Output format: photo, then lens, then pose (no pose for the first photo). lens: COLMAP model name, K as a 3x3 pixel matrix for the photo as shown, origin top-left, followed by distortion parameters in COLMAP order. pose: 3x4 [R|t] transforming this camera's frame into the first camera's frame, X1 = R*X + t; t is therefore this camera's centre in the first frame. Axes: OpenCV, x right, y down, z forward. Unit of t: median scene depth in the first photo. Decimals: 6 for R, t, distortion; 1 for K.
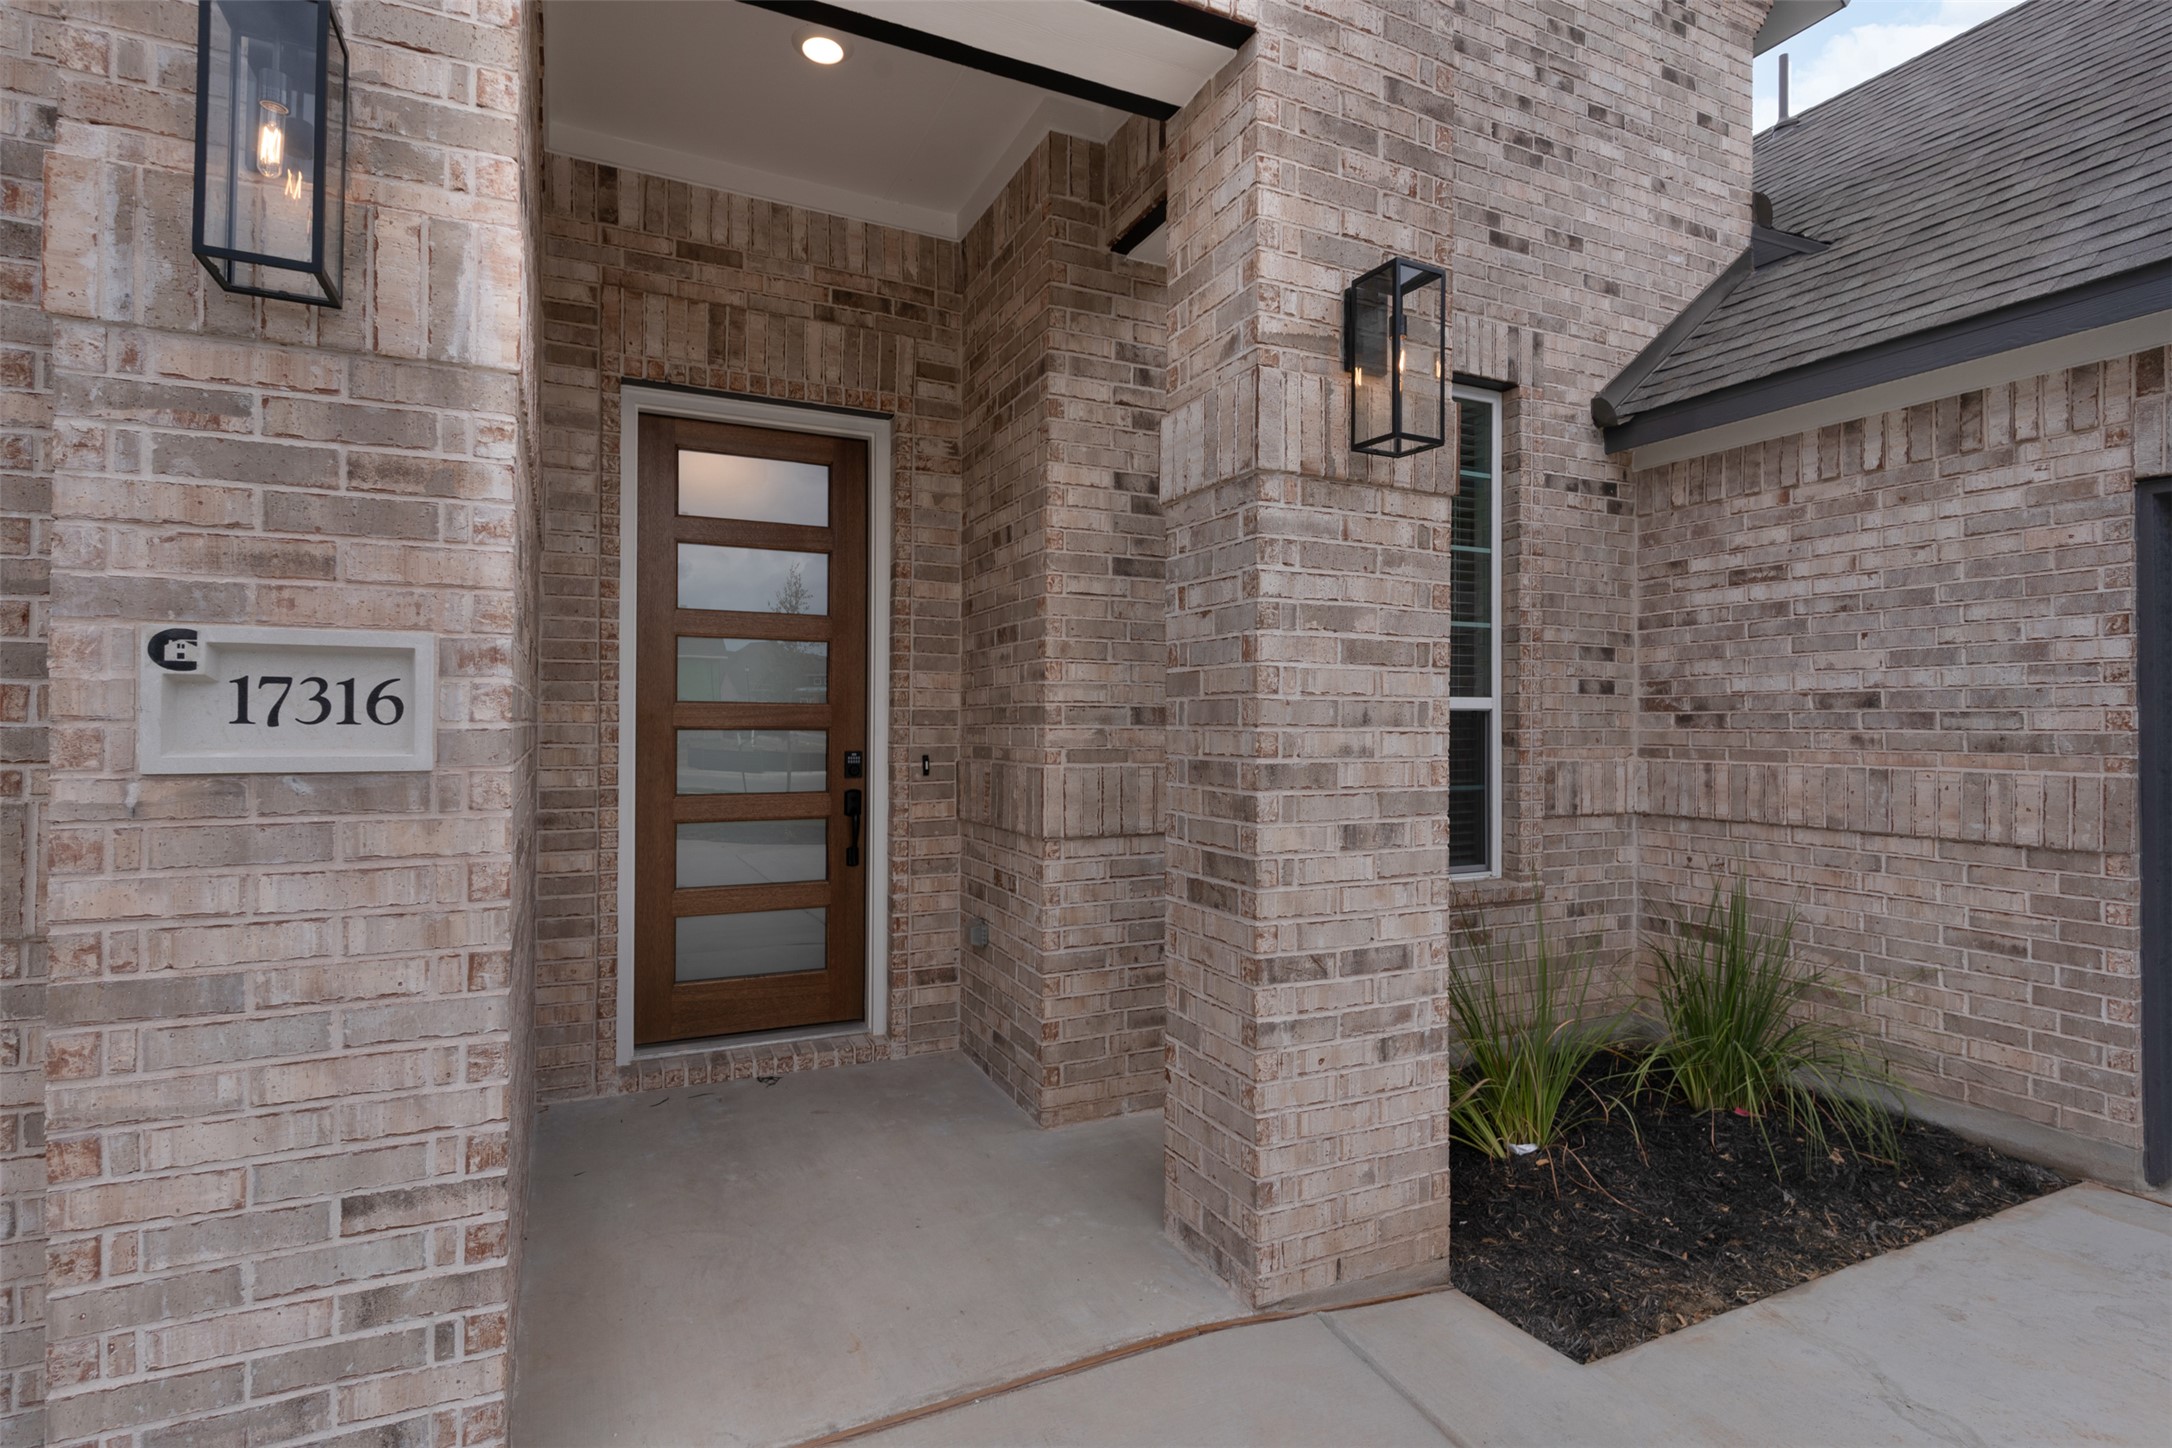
lens RADIAL K [[1051.8, 0, 1081.2], [0, 1051.8, 716.4], [0, 0, 1]] dist [0.001793, 0.001710]
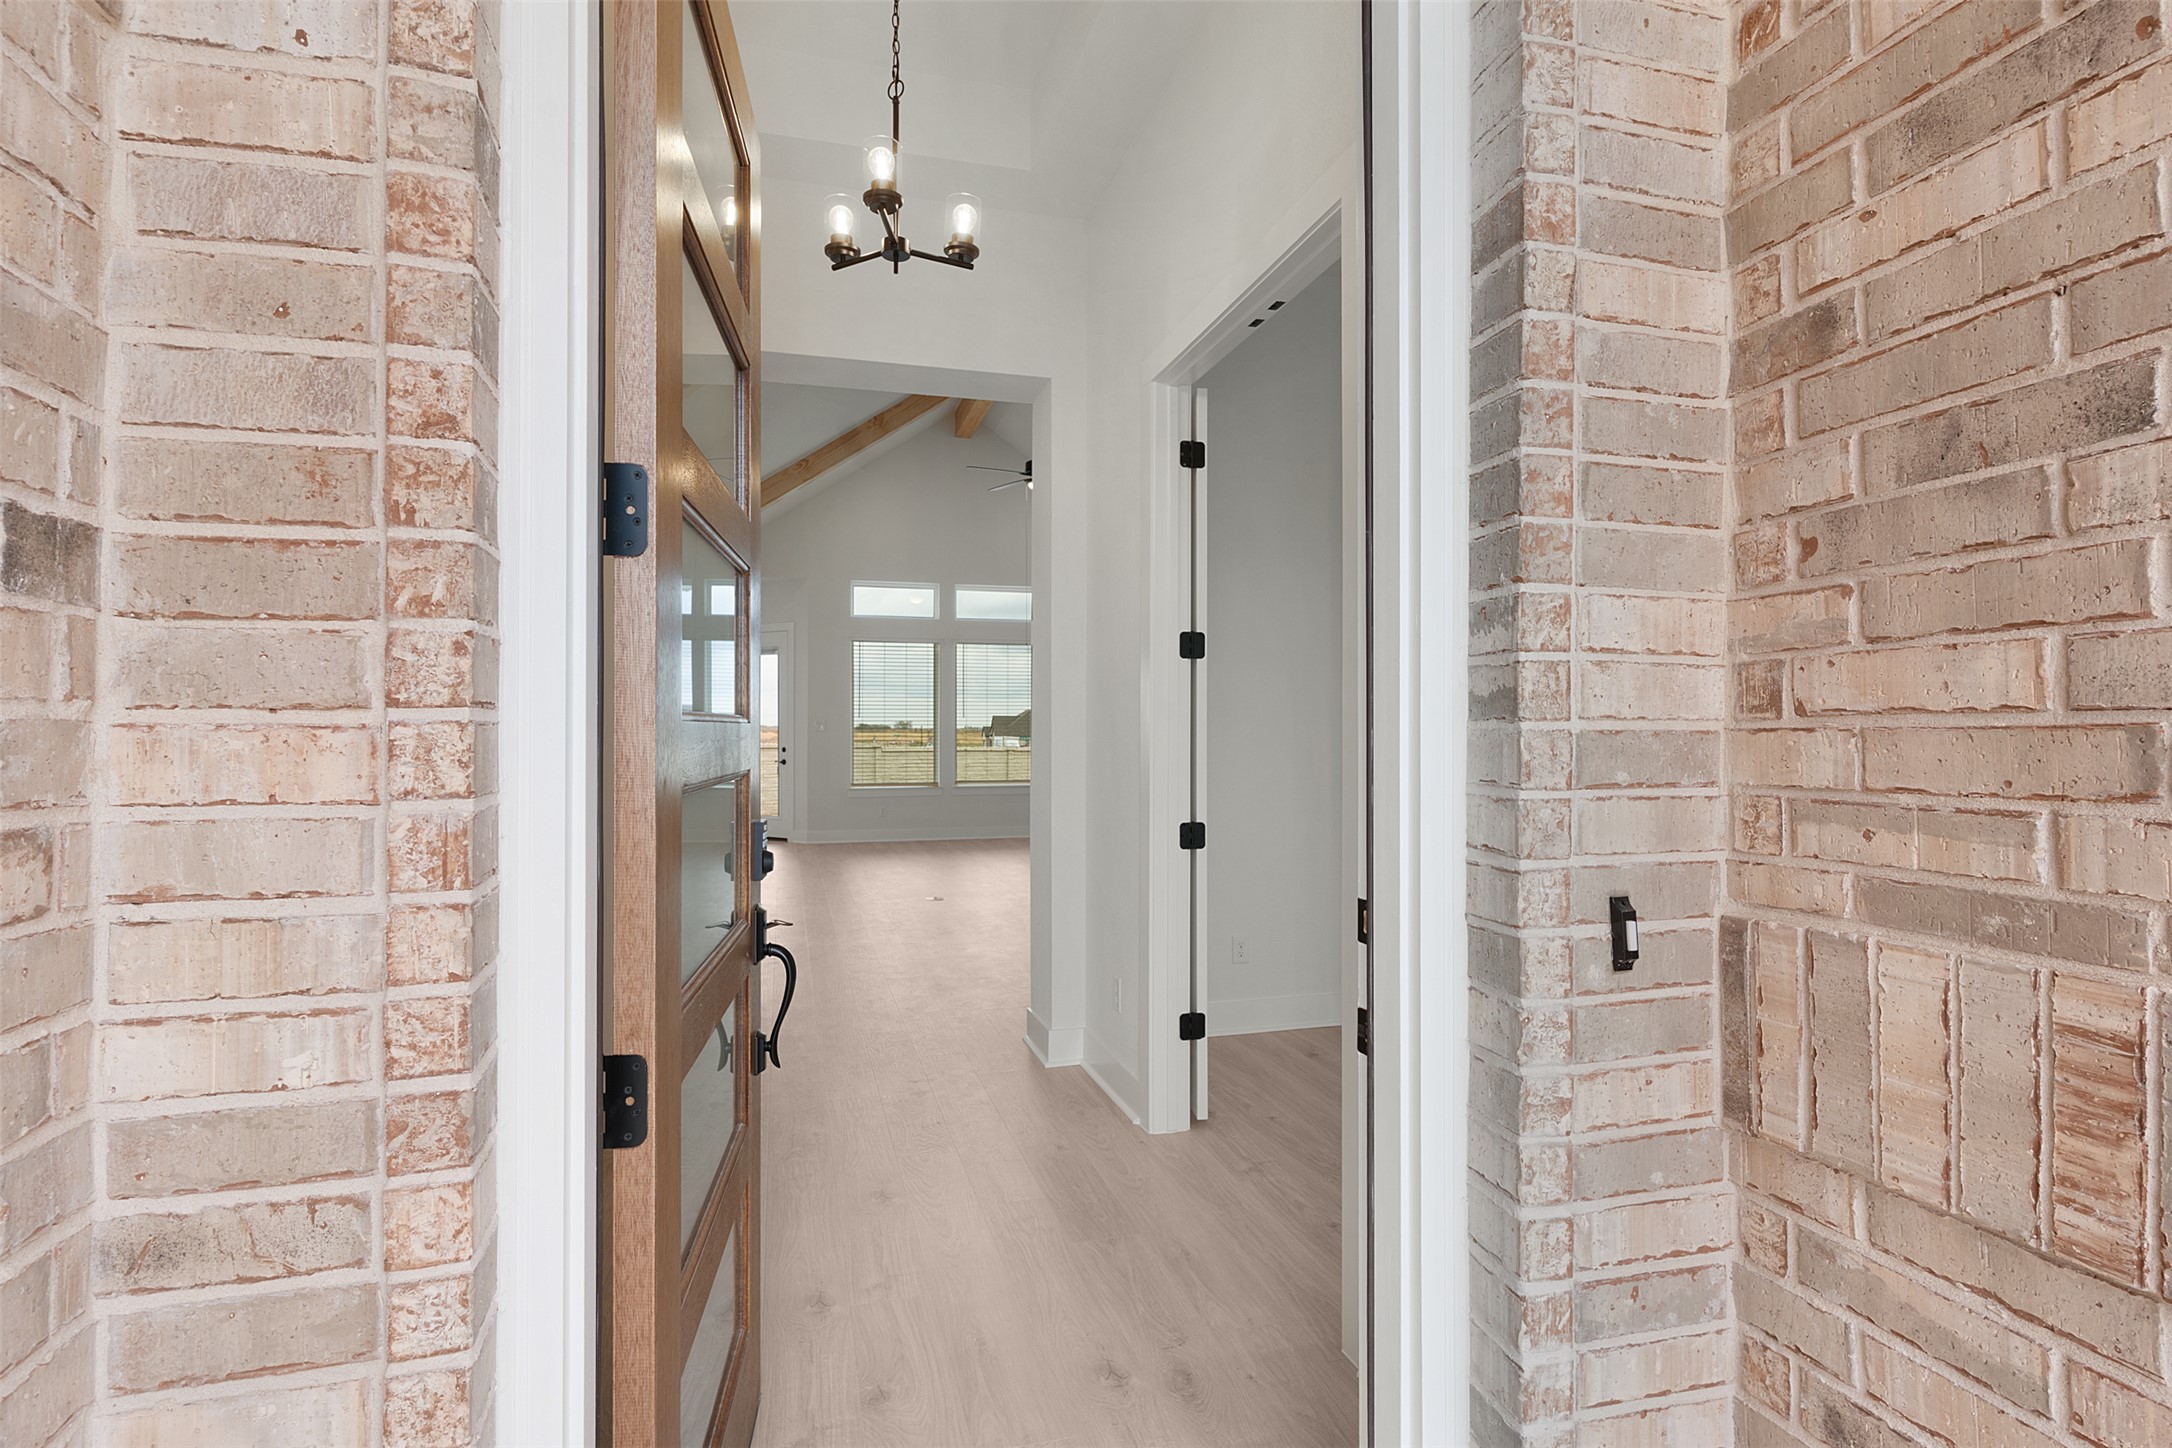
lens RADIAL K [[1051.8, 0, 1083.5], [0, 1051.8, 720.4], [0, 0, 1]] dist [0.001793, 0.001710]
pose [[0.985572, -0.008968, -0.169021, -0.240064], [0.007773, 0.999940, -0.007733, -0.007900], [0.169080, 0.006308, 0.985582, 0.710193]]
